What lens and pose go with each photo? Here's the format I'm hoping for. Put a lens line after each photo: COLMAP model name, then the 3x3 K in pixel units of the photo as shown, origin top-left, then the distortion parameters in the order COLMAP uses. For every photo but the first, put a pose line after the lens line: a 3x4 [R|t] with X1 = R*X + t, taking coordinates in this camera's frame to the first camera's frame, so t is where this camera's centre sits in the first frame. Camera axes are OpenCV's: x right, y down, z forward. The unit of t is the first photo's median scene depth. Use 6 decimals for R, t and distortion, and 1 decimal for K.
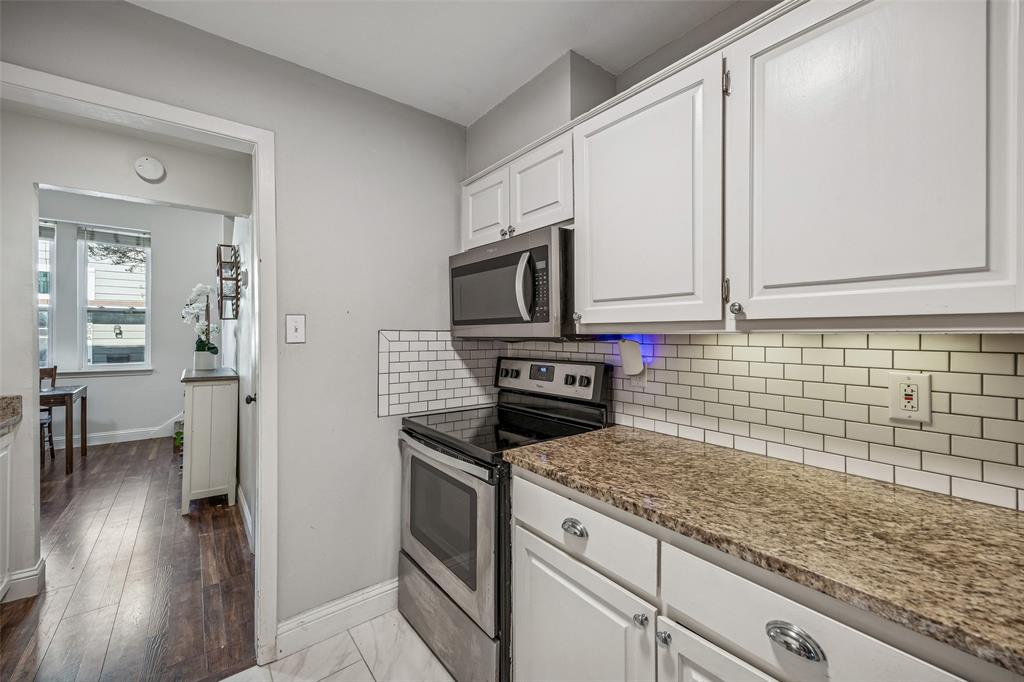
lens RADIAL K [[420.5, 0, 521.9], [0, 420.5, 331.1], [0, 0, 1]] dist [0.009319, -0.000409]
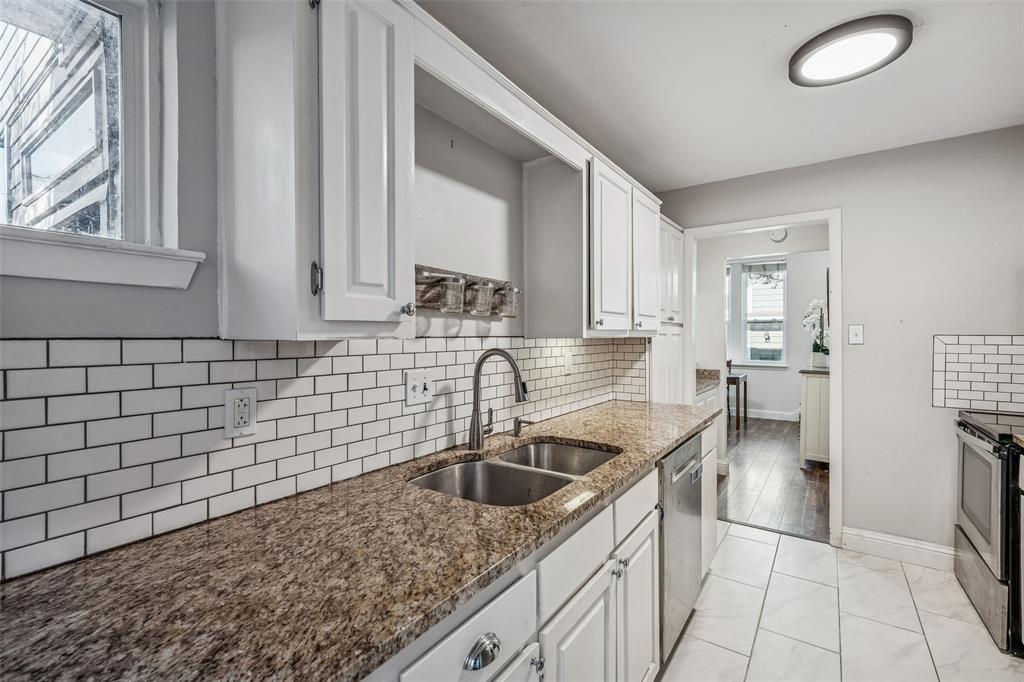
lens RADIAL K [[462.0, 0, 503.0], [0, 462.0, 344.3], [0, 0, 1]] dist [0.001436, 0.000562]
pose [[0.282242, 0.011667, -0.959272, 0.281347], [0.005590, 0.999889, 0.013806, -0.000502], [0.959327, -0.009259, 0.282146, -0.271024]]
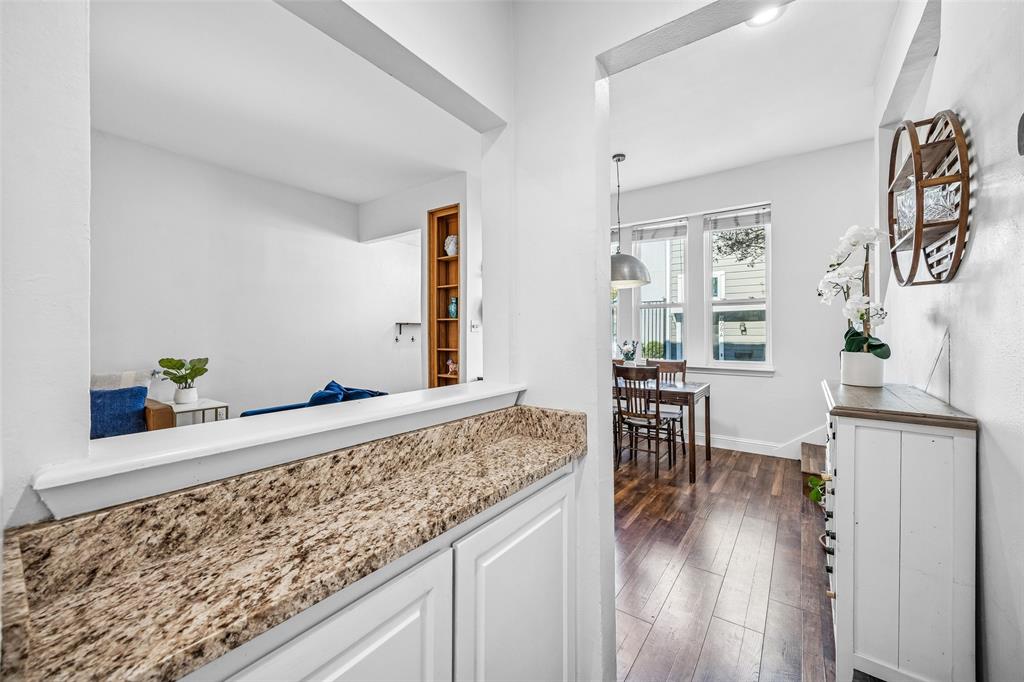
lens RADIAL K [[400.6, 0, 506.1], [0, 400.6, 329.7], [0, 0, 1]] dist [0.009262, -0.000041]
pose [[0.265504, -0.009973, -0.964058, -0.337355], [0.003836, 0.999950, -0.009288, 0.020366], [0.964102, -0.001232, 0.265529, 0.382467]]
